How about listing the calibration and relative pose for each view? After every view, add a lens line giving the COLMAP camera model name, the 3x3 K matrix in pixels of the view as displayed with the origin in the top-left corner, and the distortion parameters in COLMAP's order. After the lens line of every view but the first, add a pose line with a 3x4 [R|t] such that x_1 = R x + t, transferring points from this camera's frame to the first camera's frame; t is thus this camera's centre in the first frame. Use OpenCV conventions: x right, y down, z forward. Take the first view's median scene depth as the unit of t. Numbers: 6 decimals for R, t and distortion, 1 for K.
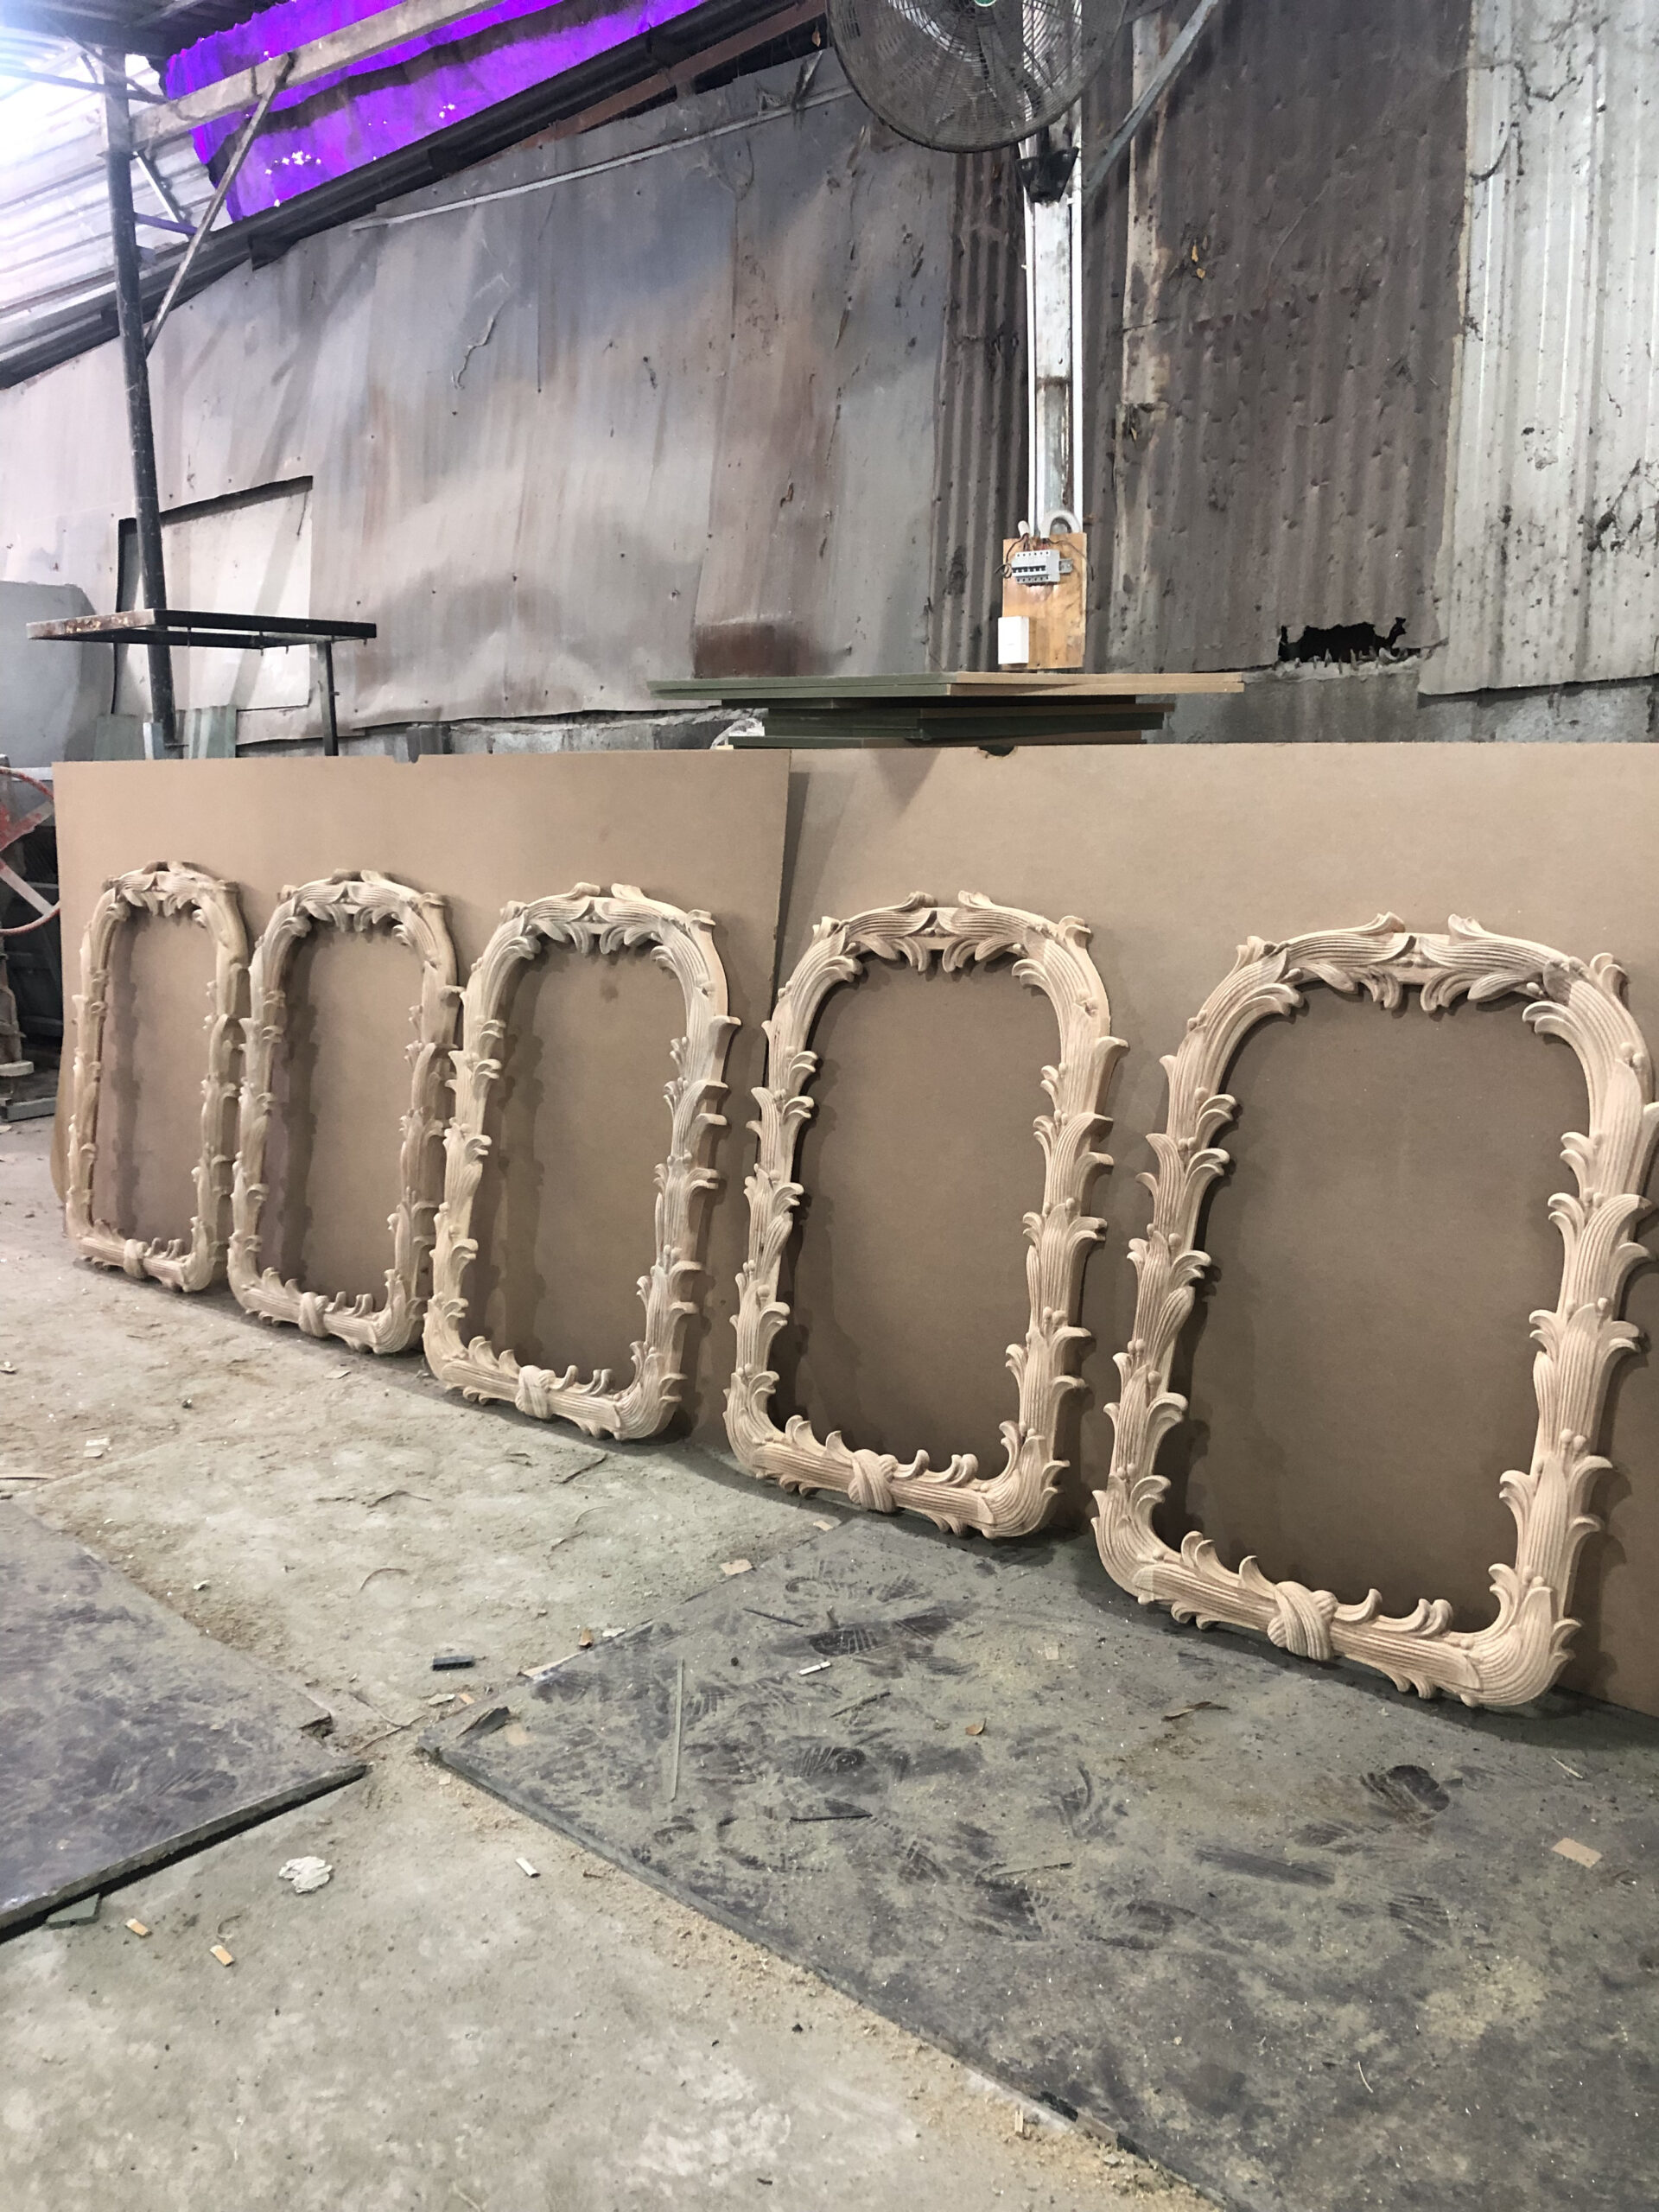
lens RADIAL K [[1814.9, 0, 835.8], [0, 1814.9, 1099.7], [0, 0, 1]] dist [0.016692, -0.006189]
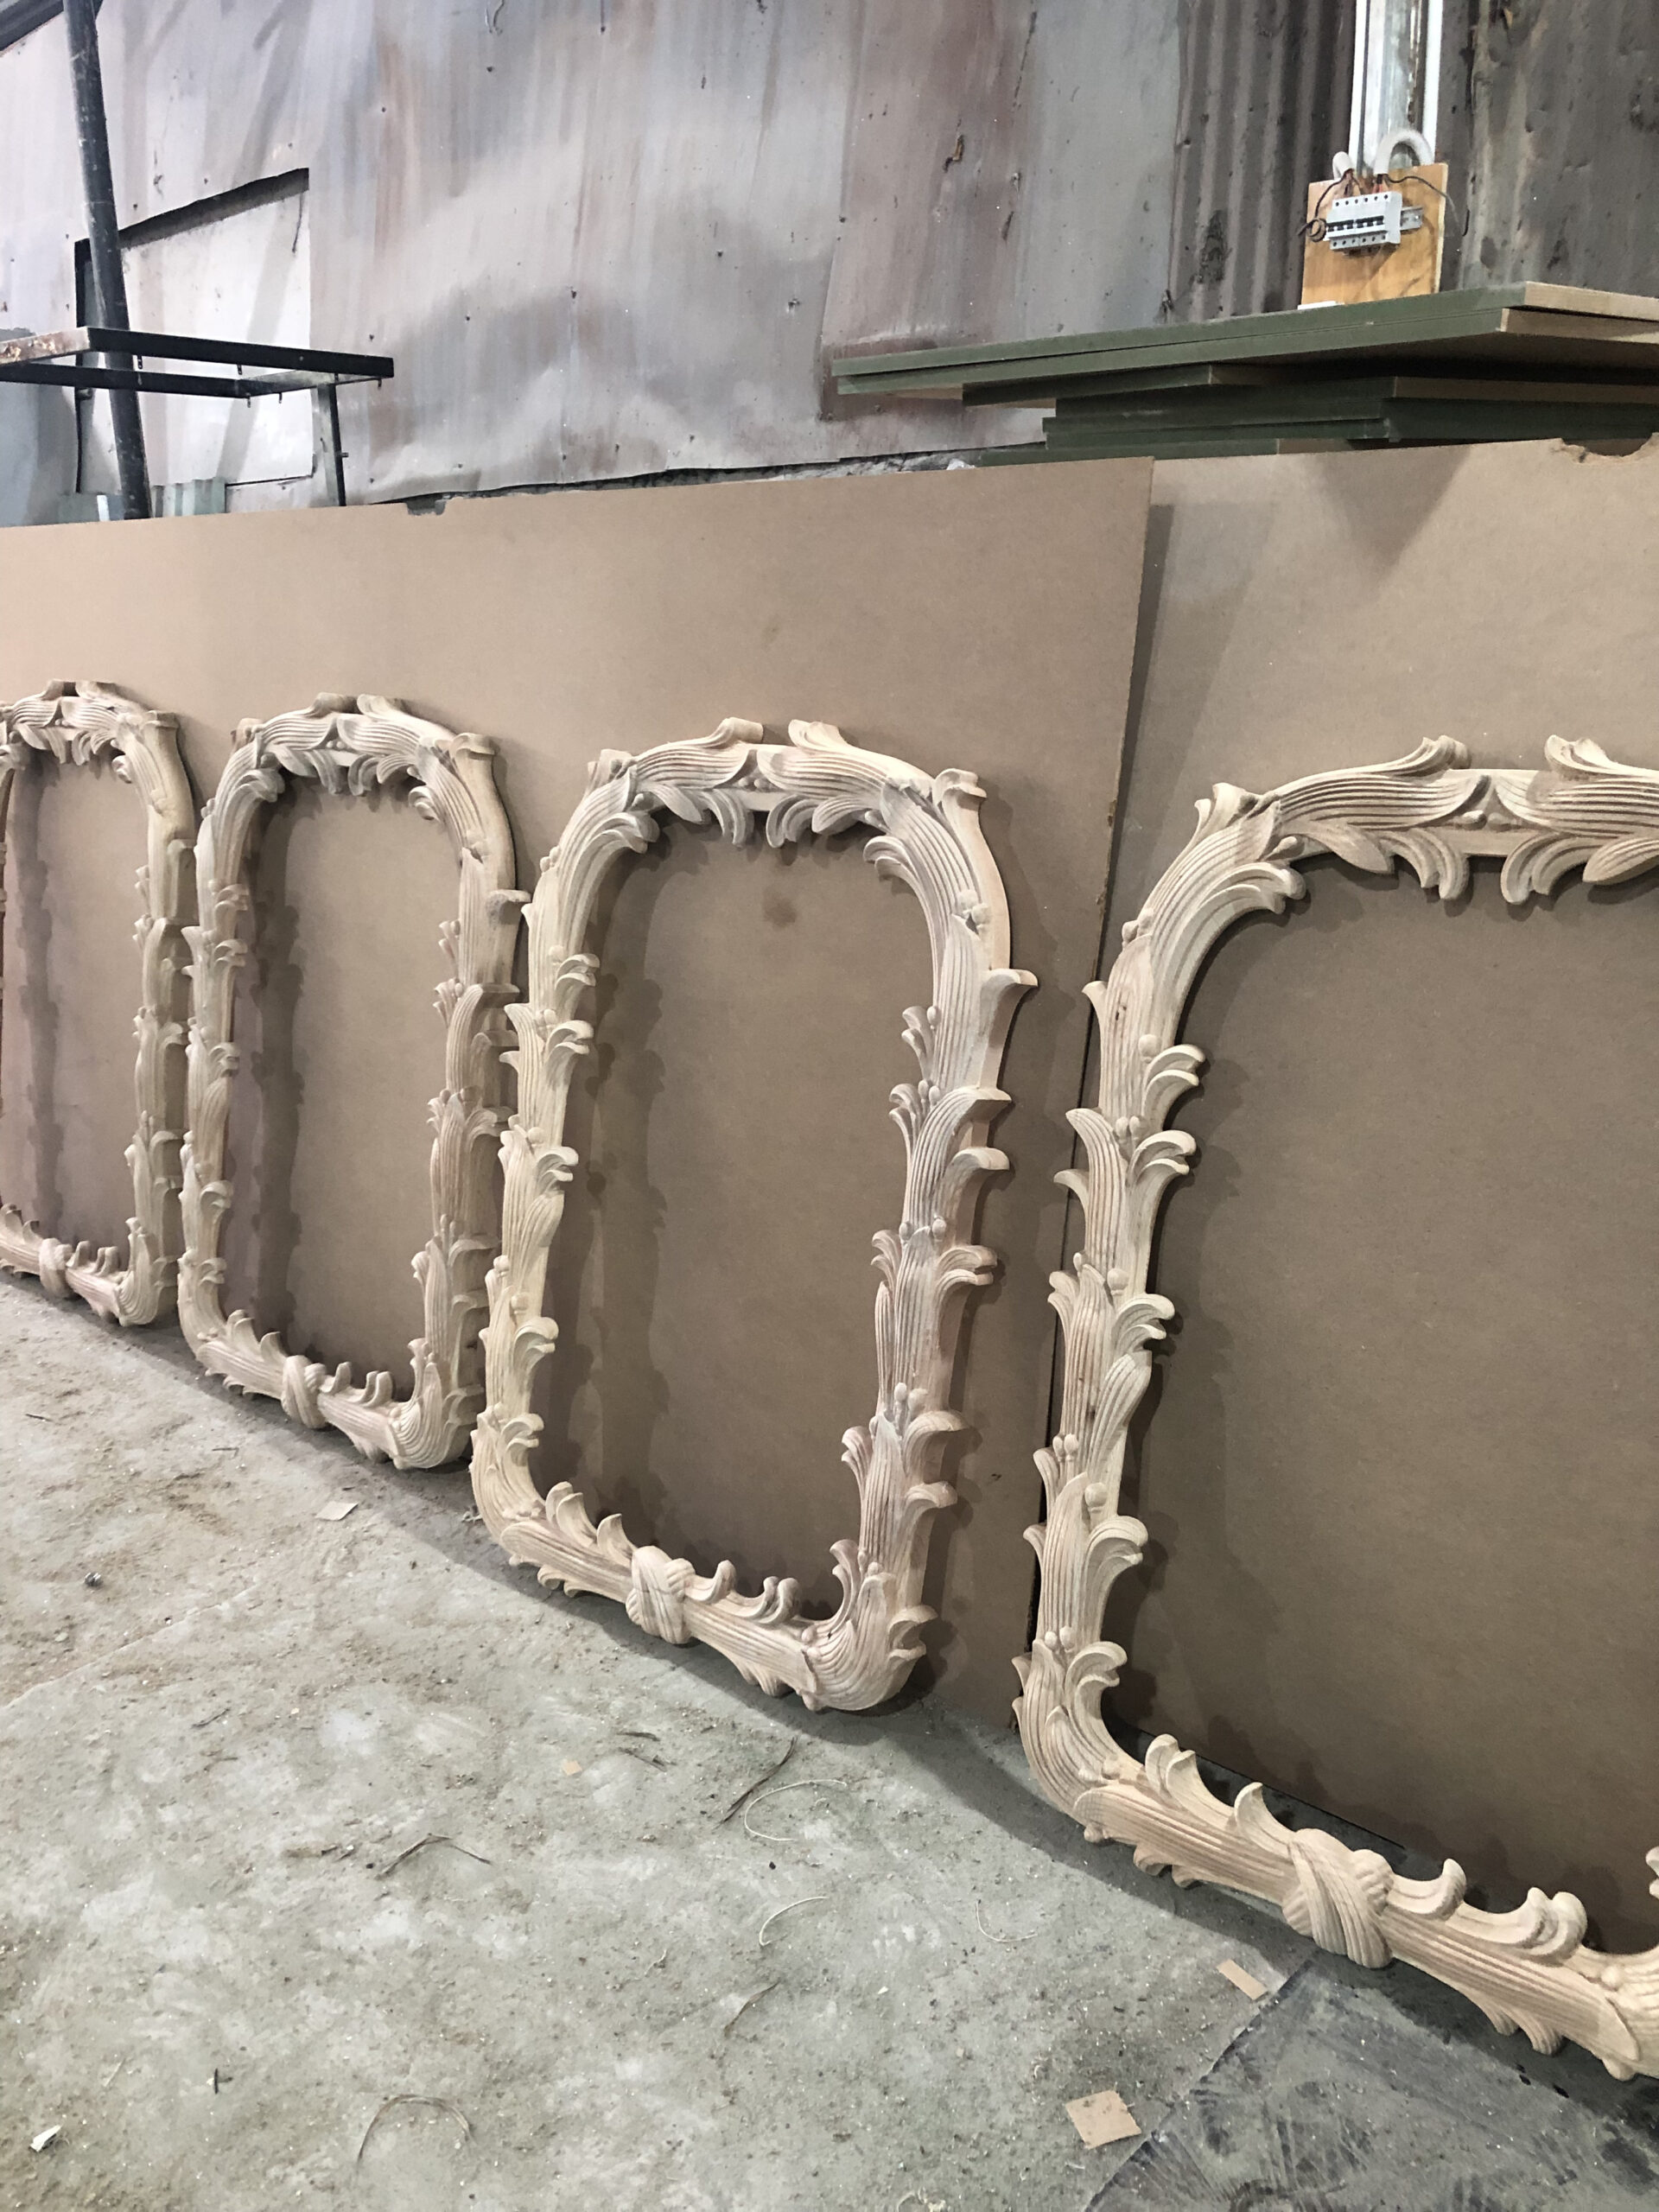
lens RADIAL K [[1915.8, 0, 827.6], [0, 1915.8, 1122.7], [0, 0, 1]] dist [0.015254, -0.014419]
pose [[0.999250, 0.003581, -0.038569, -0.077095], [0.000299, 0.994973, 0.100142, -0.047901], [0.038734, -0.100079, 0.994225, 0.349392]]
